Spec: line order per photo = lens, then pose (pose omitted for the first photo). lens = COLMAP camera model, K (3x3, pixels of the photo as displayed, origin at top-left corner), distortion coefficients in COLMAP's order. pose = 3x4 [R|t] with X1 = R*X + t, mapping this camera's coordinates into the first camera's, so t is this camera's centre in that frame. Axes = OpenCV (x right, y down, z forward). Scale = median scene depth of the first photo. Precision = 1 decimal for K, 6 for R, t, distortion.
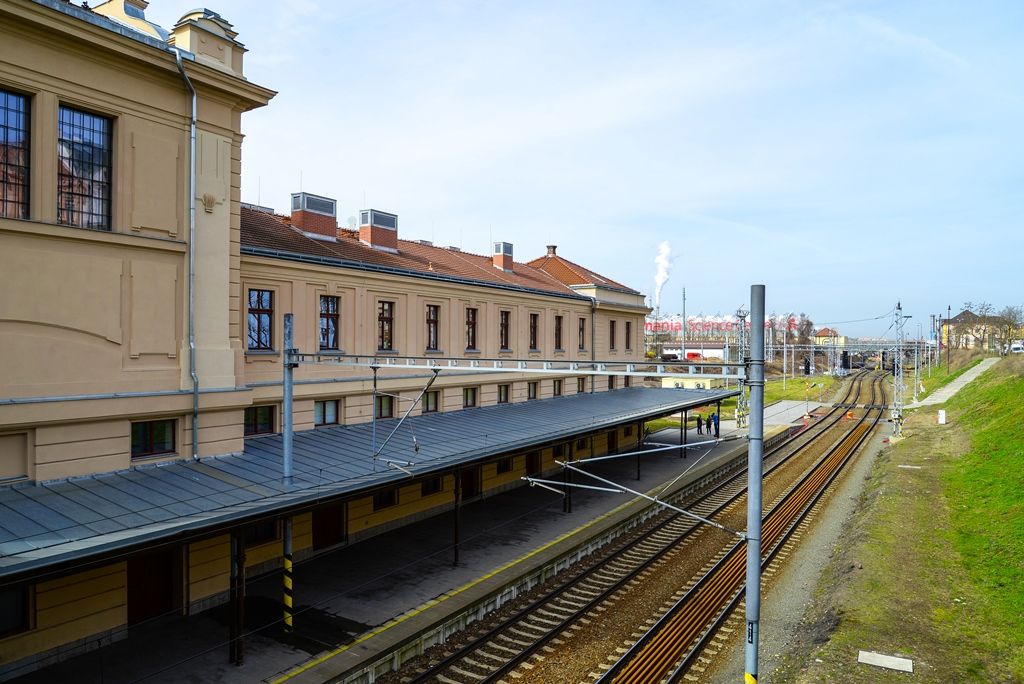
lens RADIAL K [[687.0, 0, 515.2], [0, 687.0, 343.4], [0, 0, 1]] dist [-0.046654, 0.008970]
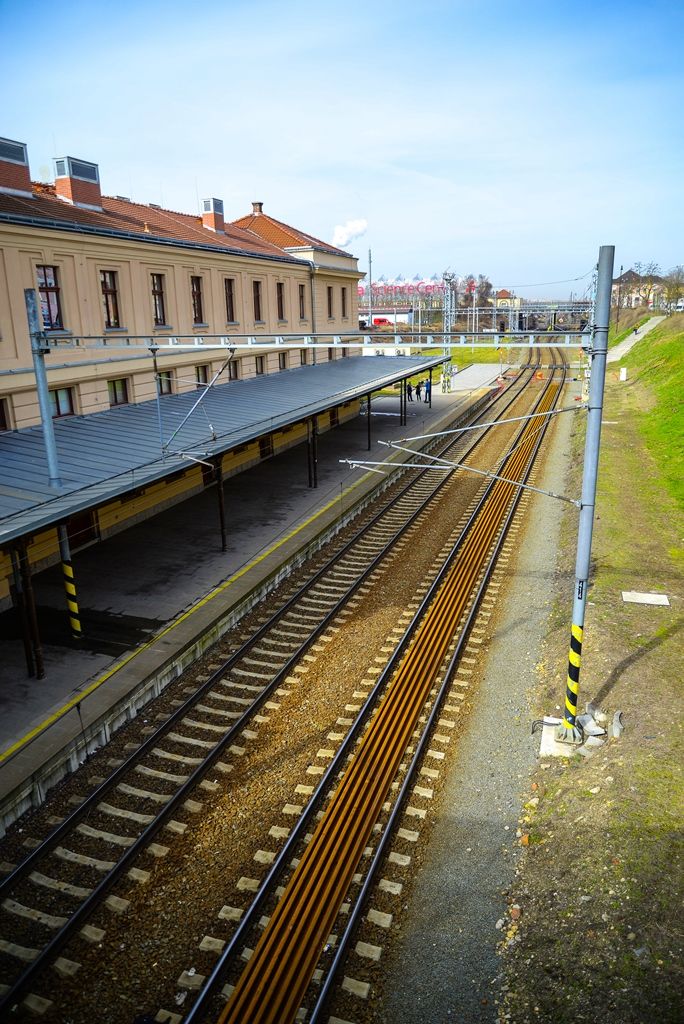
lens RADIAL K [[687.0, 0, 339.0], [0, 687.0, 506.3], [0, 0, 1]] dist [-0.046654, 0.008970]
pose [[0.976225, -0.086383, 0.198805, -0.104180], [0.028698, 0.960595, 0.276466, -0.004295], [-0.214853, -0.264188, 0.940236, 0.047478]]
